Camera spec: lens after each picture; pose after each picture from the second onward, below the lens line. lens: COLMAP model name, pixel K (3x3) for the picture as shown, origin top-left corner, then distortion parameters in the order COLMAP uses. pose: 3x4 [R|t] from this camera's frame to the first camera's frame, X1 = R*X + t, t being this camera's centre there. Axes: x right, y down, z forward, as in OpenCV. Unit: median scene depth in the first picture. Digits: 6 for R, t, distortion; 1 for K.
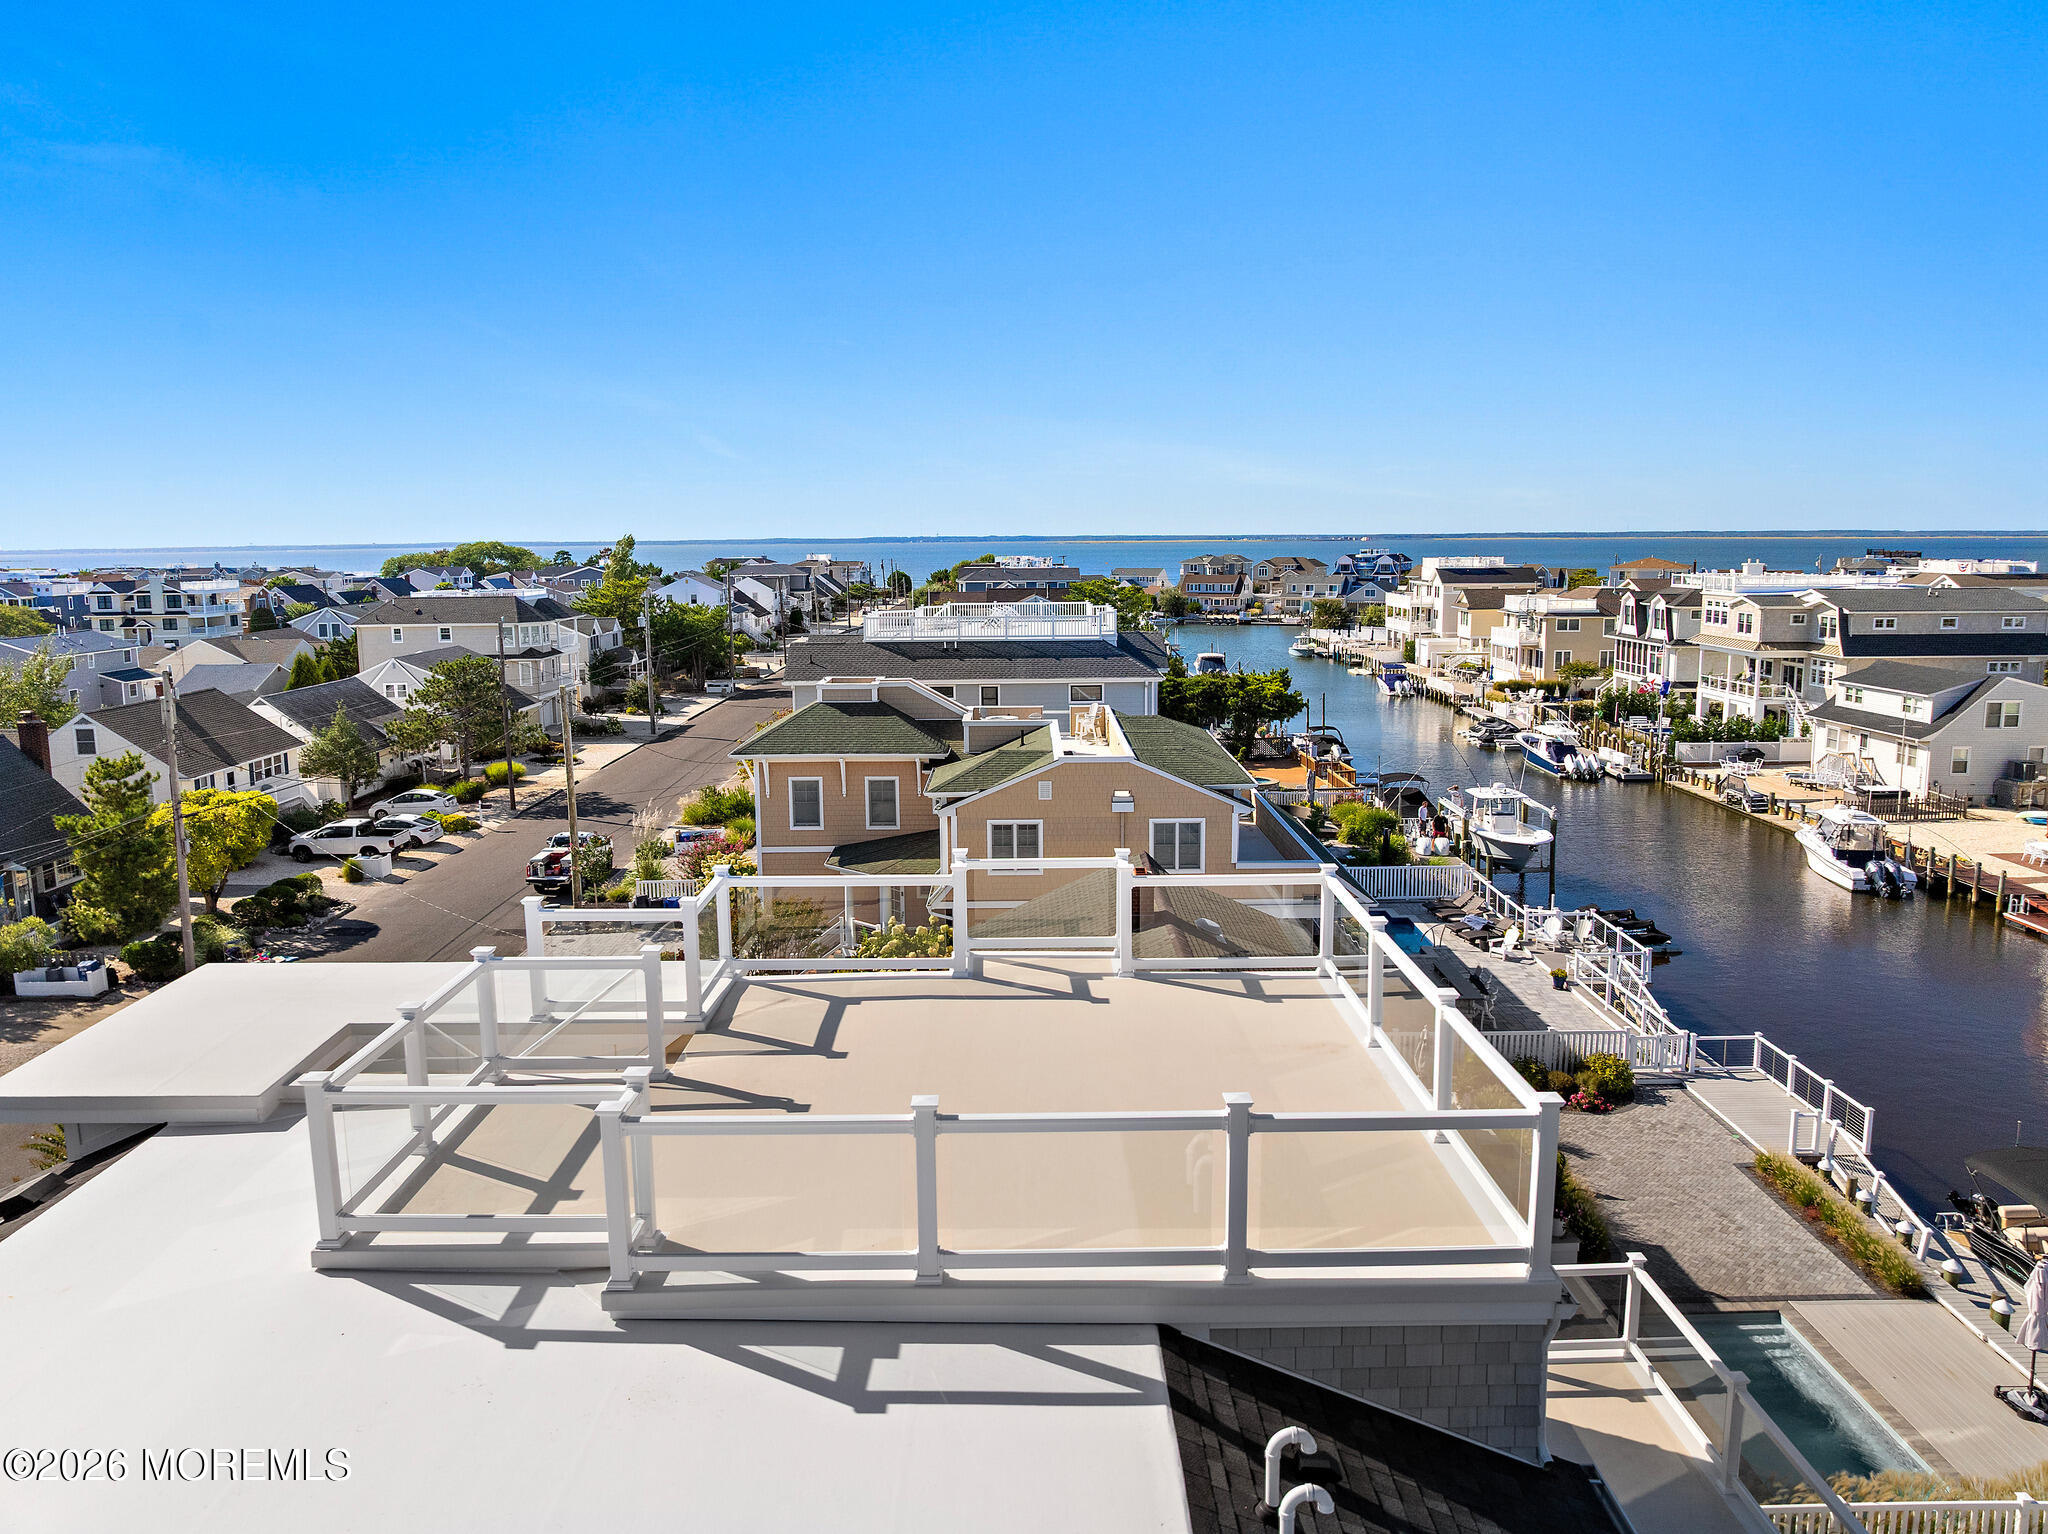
lens RADIAL K [[1448.5, 0, 1024.0], [0, 1448.5, 767.0], [0, 0, 1]] dist [-0.018702, -0.030596]
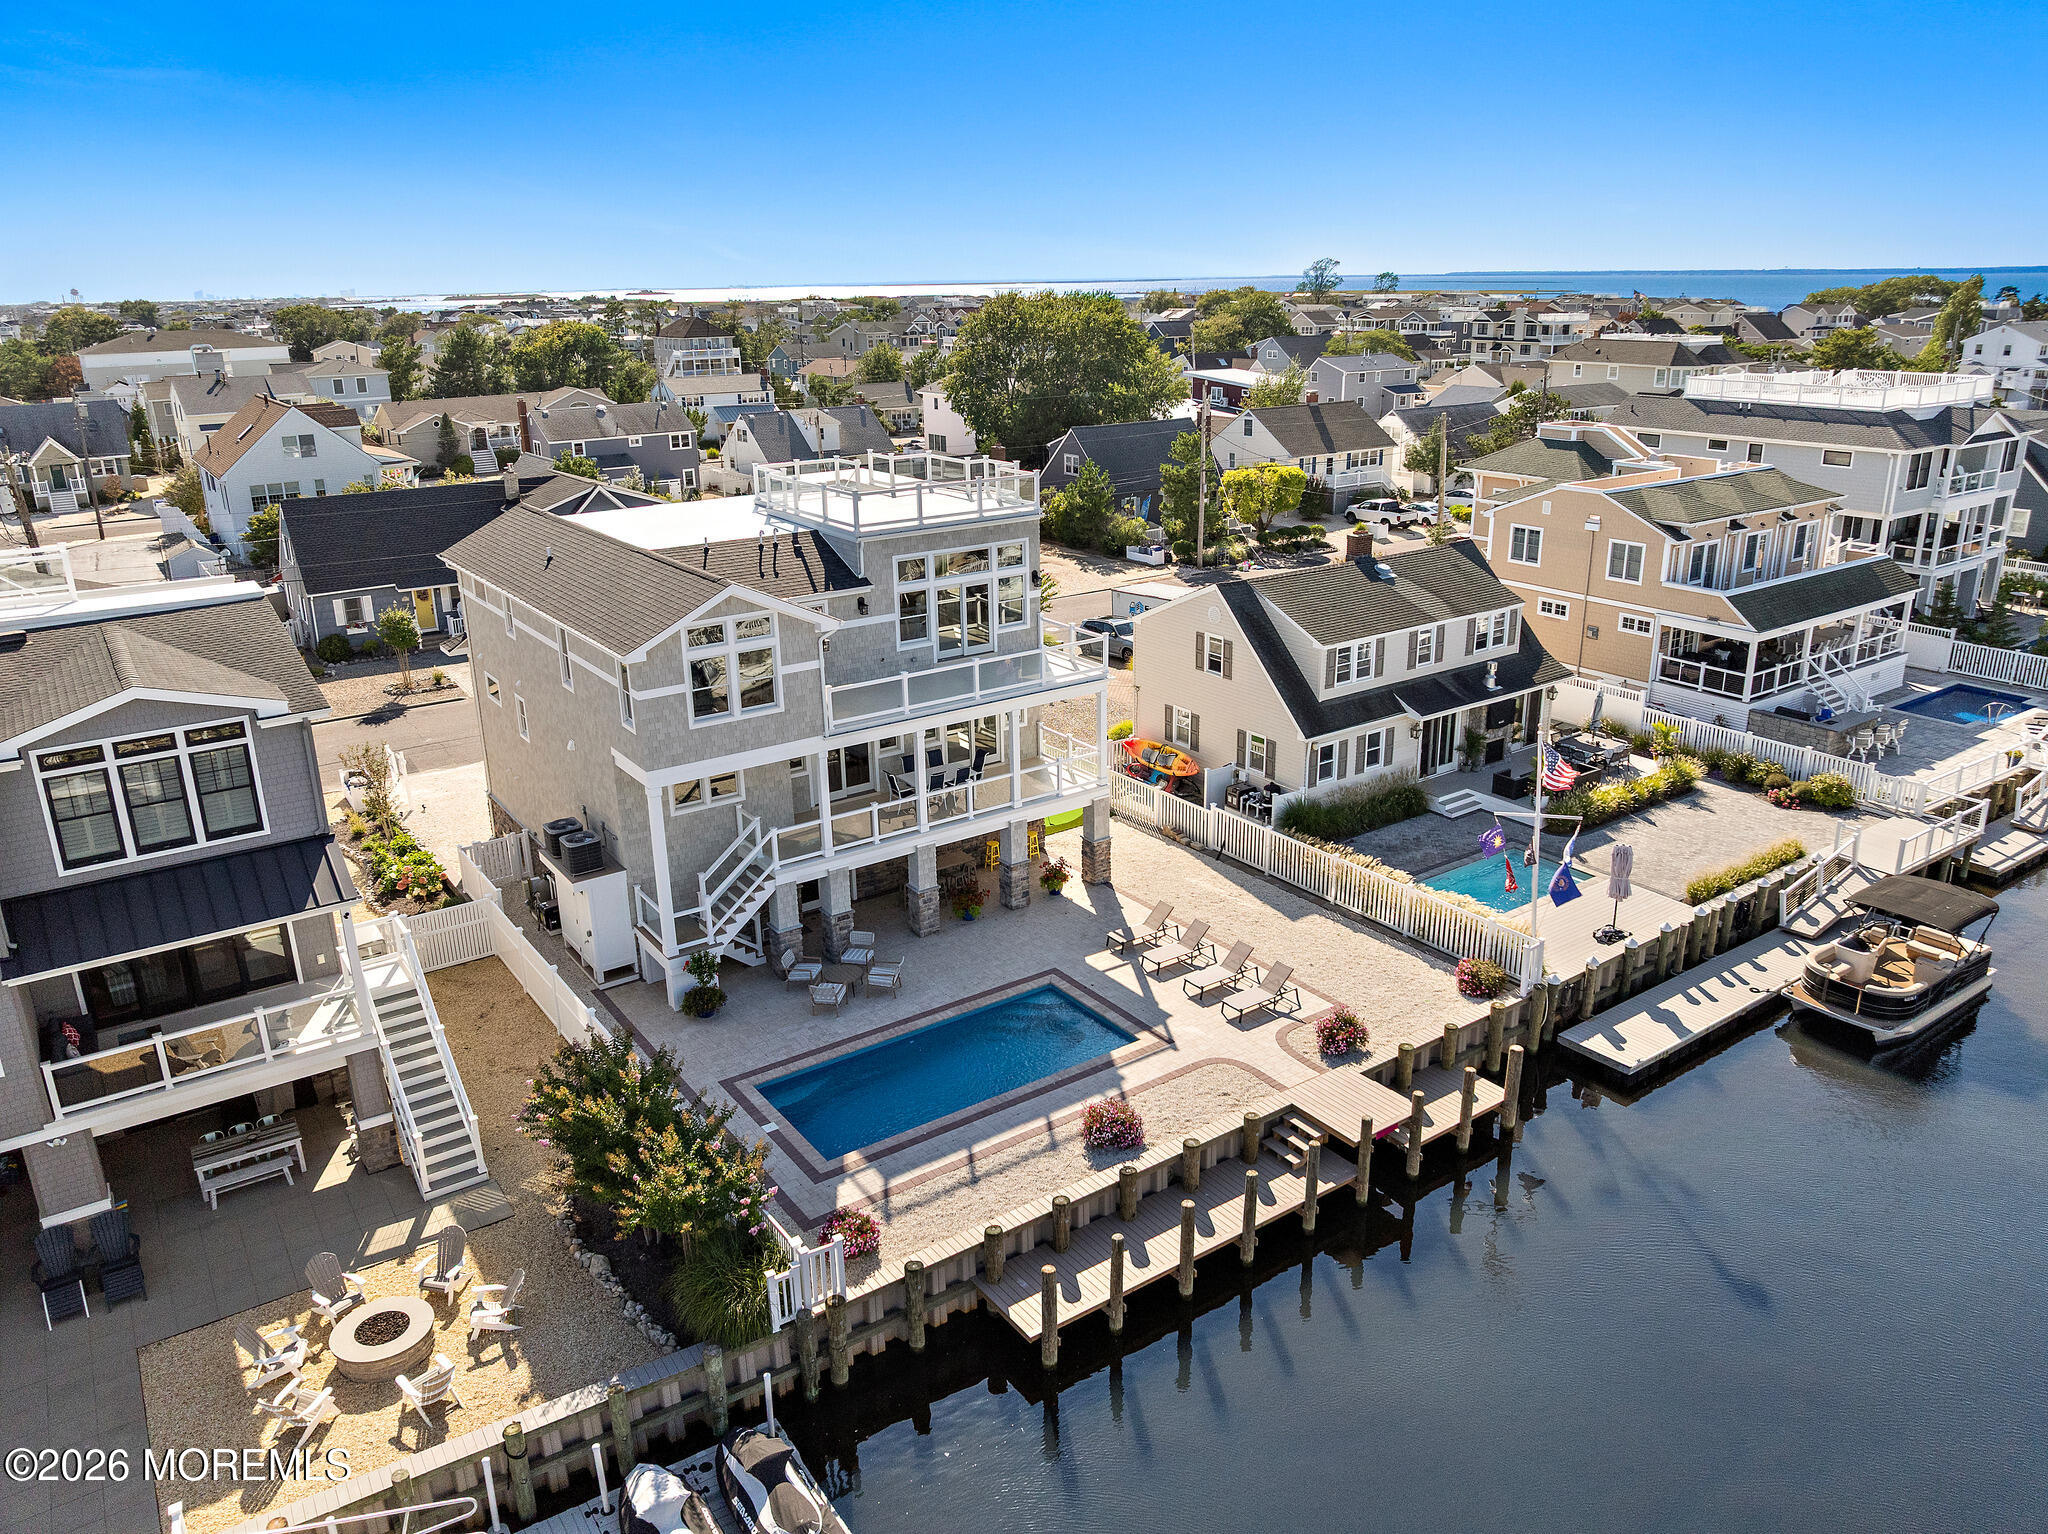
lens RADIAL K [[1448.5, 0, 1024.0], [0, 1448.5, 767.0], [0, 0, 1]] dist [-0.018702, -0.030596]
pose [[0.564330, 0.263168, -0.782480, 0.207156], [-0.115553, 0.963679, 0.240771, -0.004603], [0.817423, -0.045456, 0.574242, -0.056120]]
